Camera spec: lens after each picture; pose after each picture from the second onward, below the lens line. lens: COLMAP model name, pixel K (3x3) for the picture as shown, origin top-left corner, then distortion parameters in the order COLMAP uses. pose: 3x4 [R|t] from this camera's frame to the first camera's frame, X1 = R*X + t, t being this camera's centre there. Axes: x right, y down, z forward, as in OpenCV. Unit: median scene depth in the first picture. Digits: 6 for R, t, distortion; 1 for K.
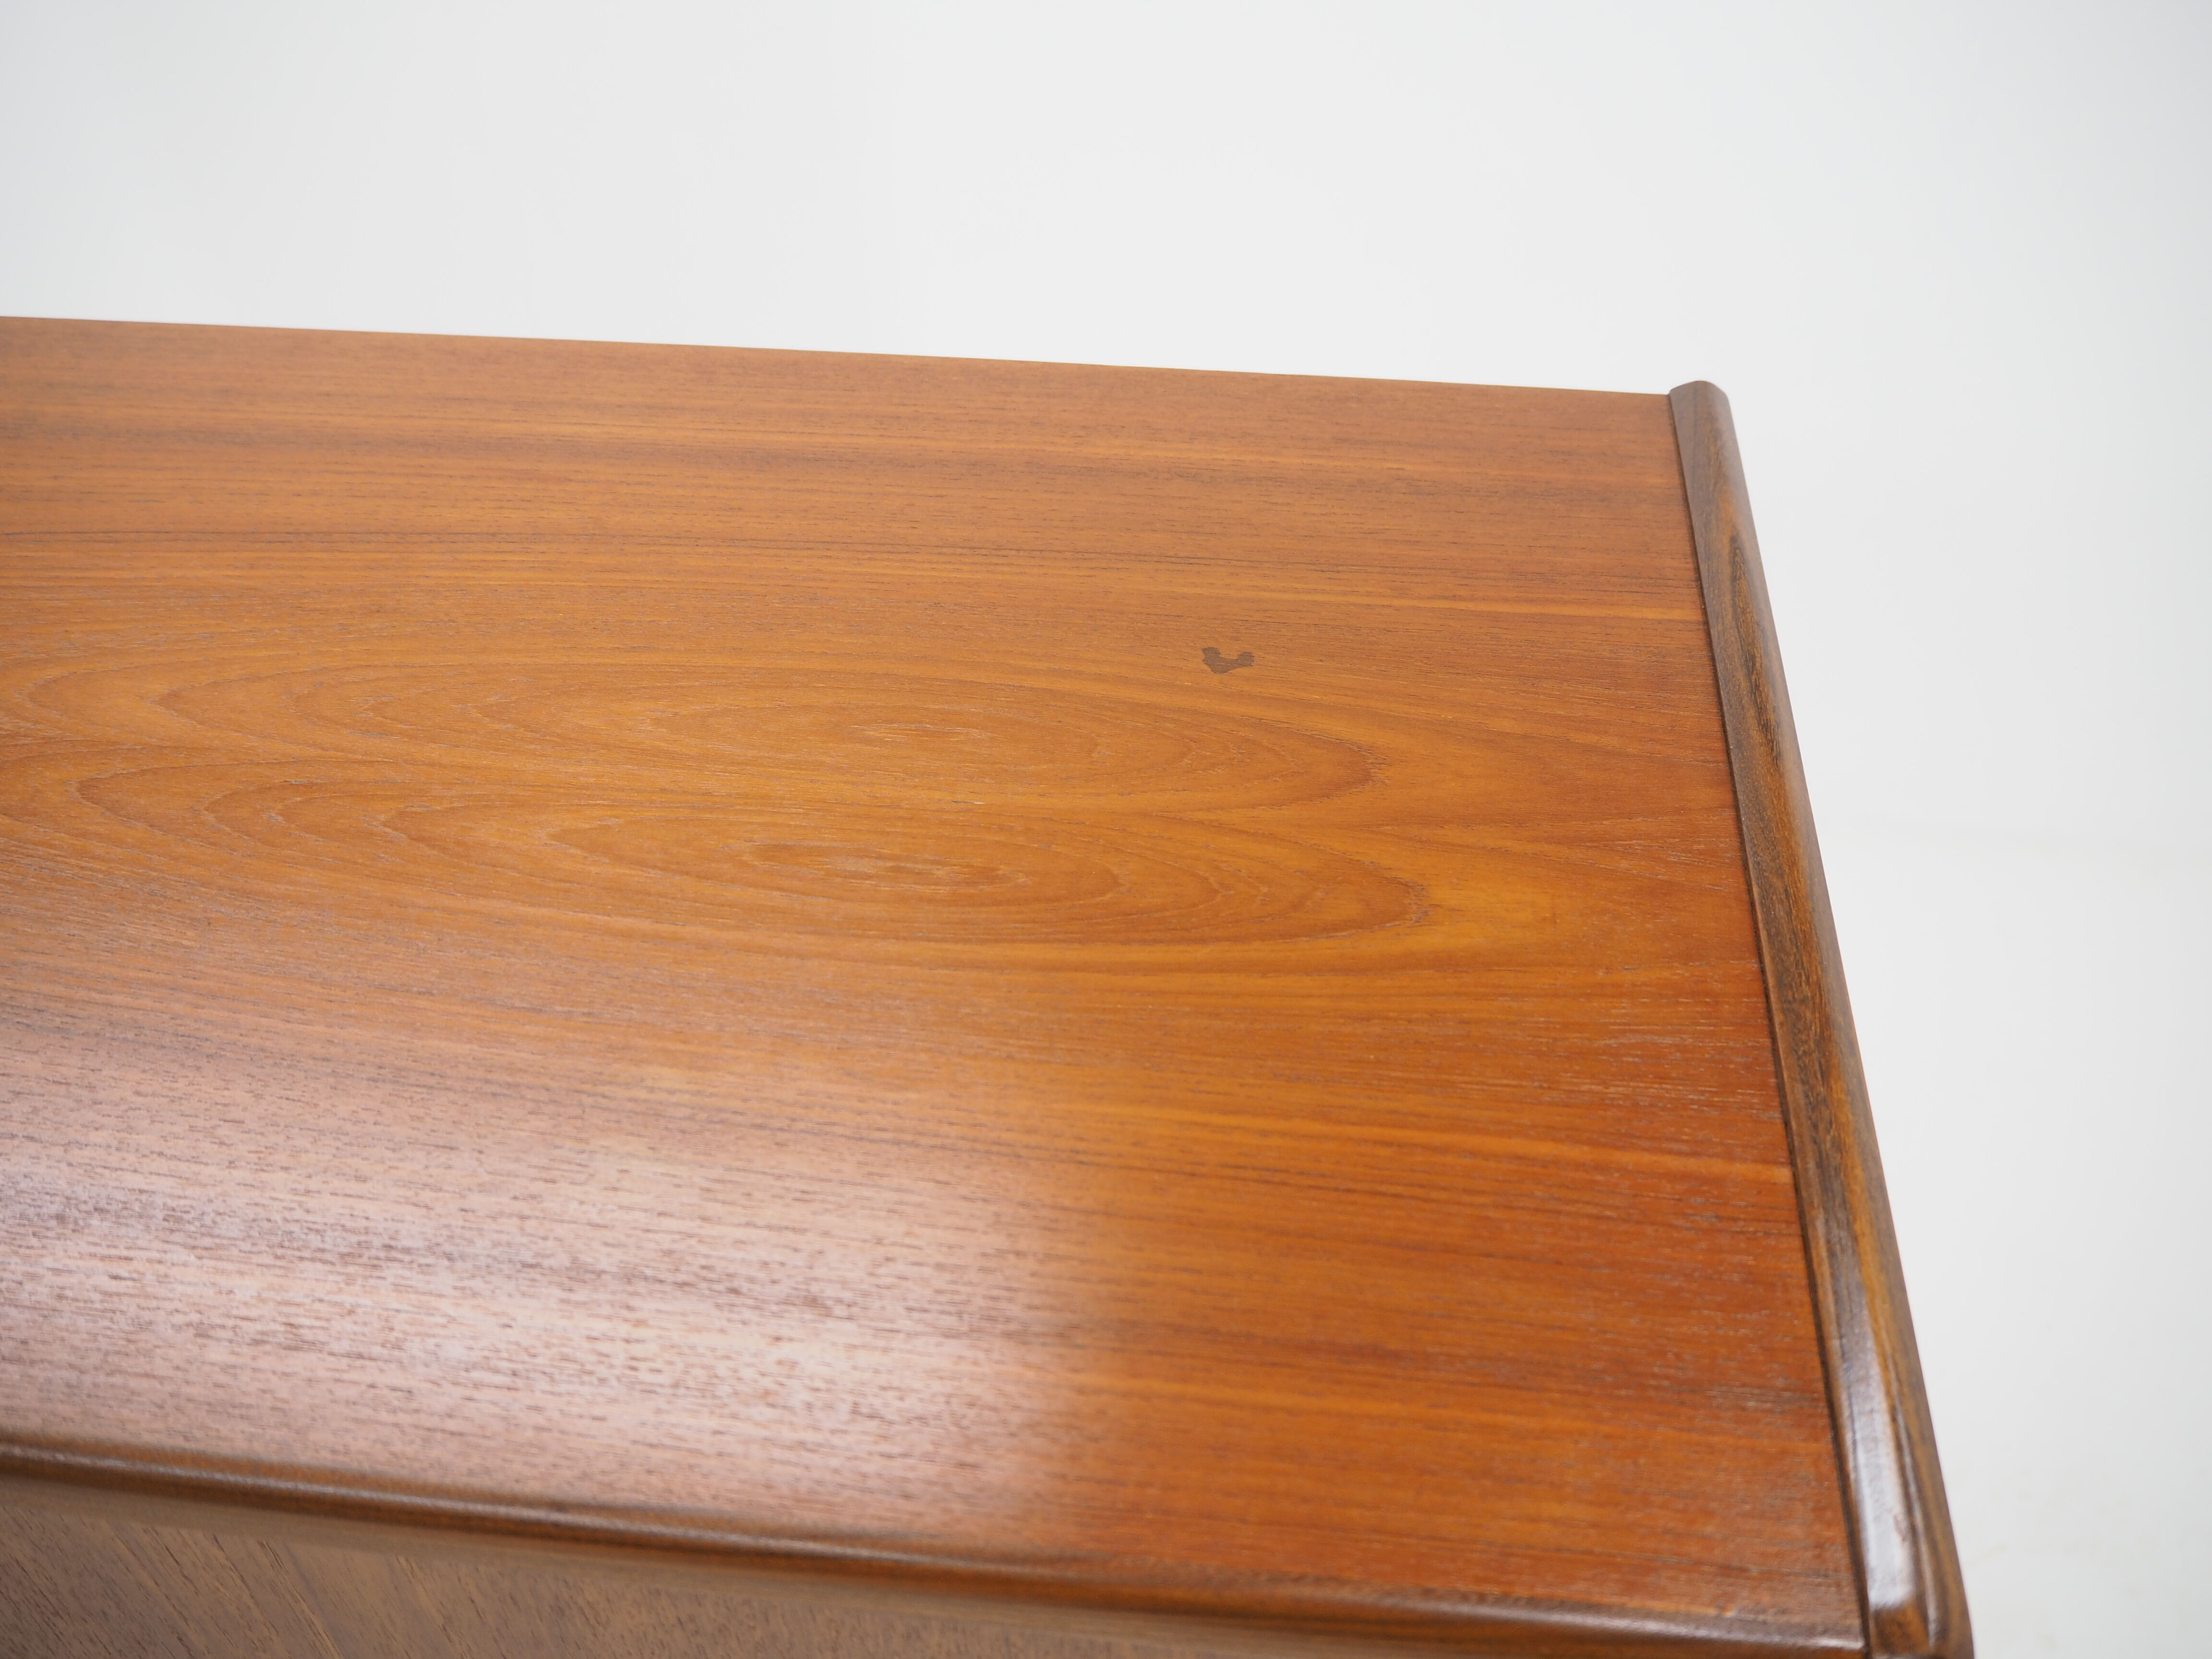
lens RADIAL K [[2025.7, 0, 1105.1], [0, 2025.7, 834.5], [0, 0, 1]] dist [-0.037973, 0.000000]
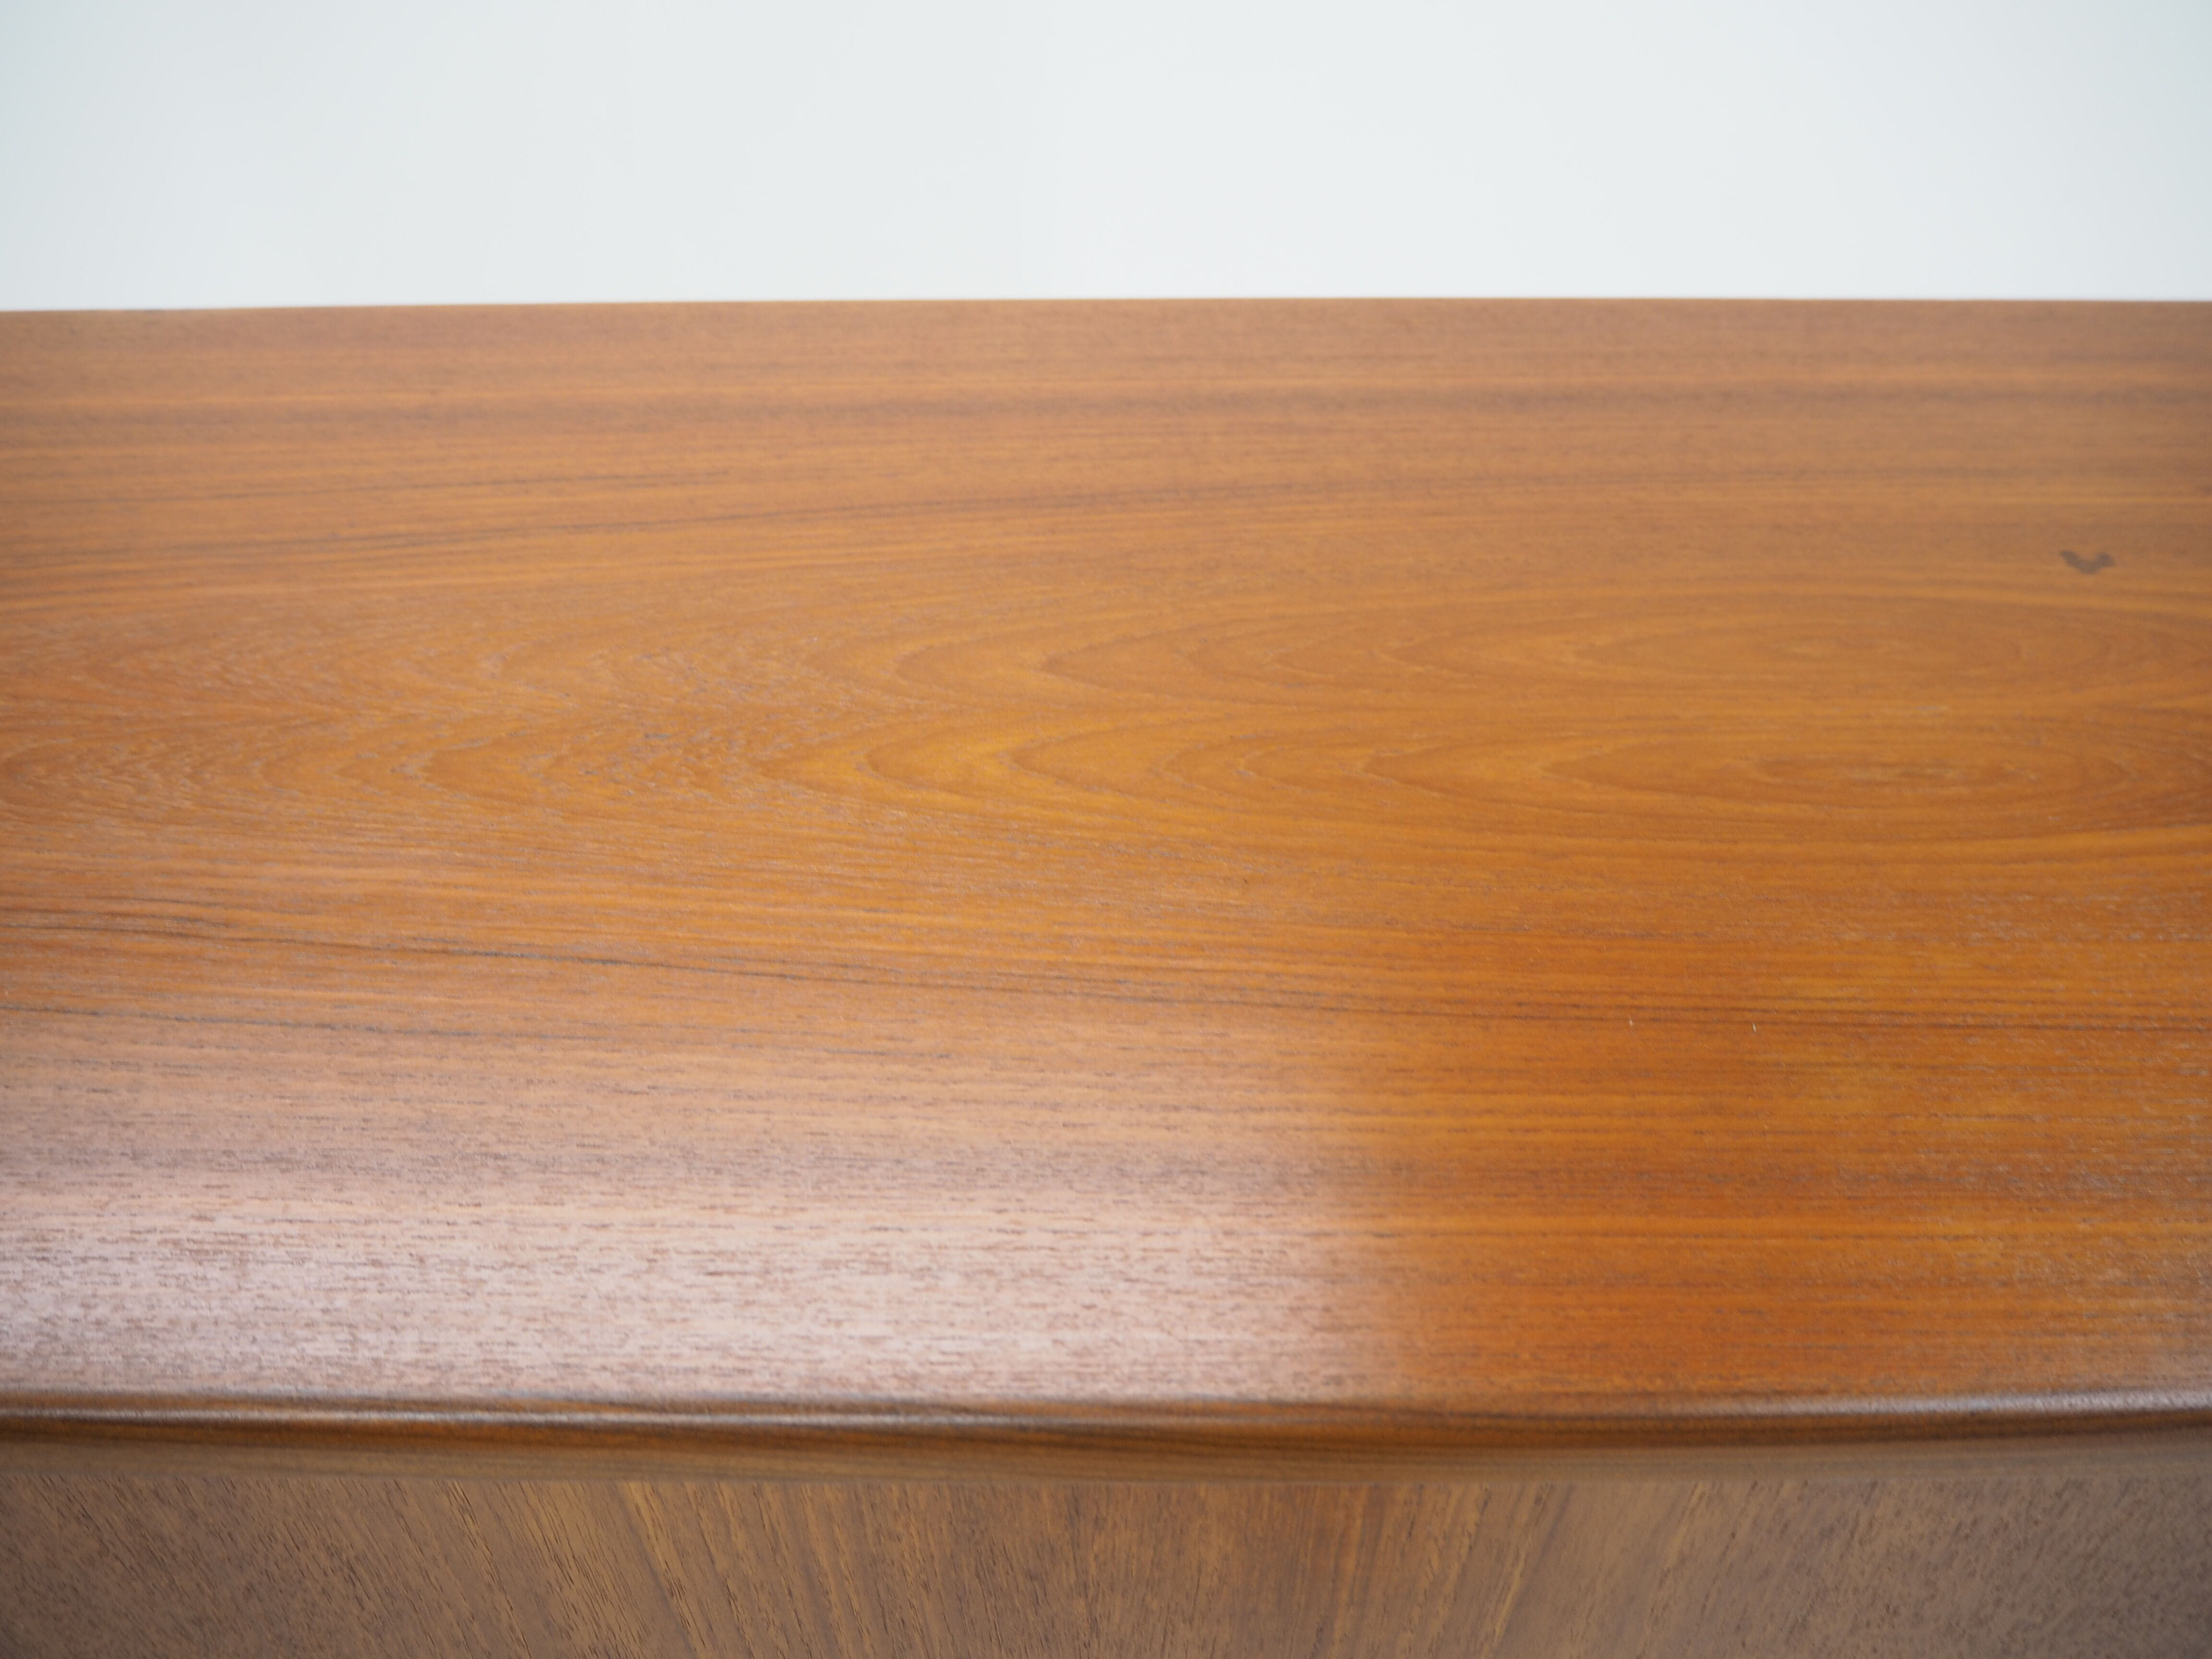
lens RADIAL K [[1865.3, 0, 1149.3], [0, 1865.3, 765.7], [0, 0, 1]] dist [-0.049316, 0.021403]
pose [[0.992686, -0.077111, 0.092890, -0.511841], [0.075367, 0.996910, 0.022141, -0.034165], [-0.094310, -0.014978, 0.995430, 0.050080]]
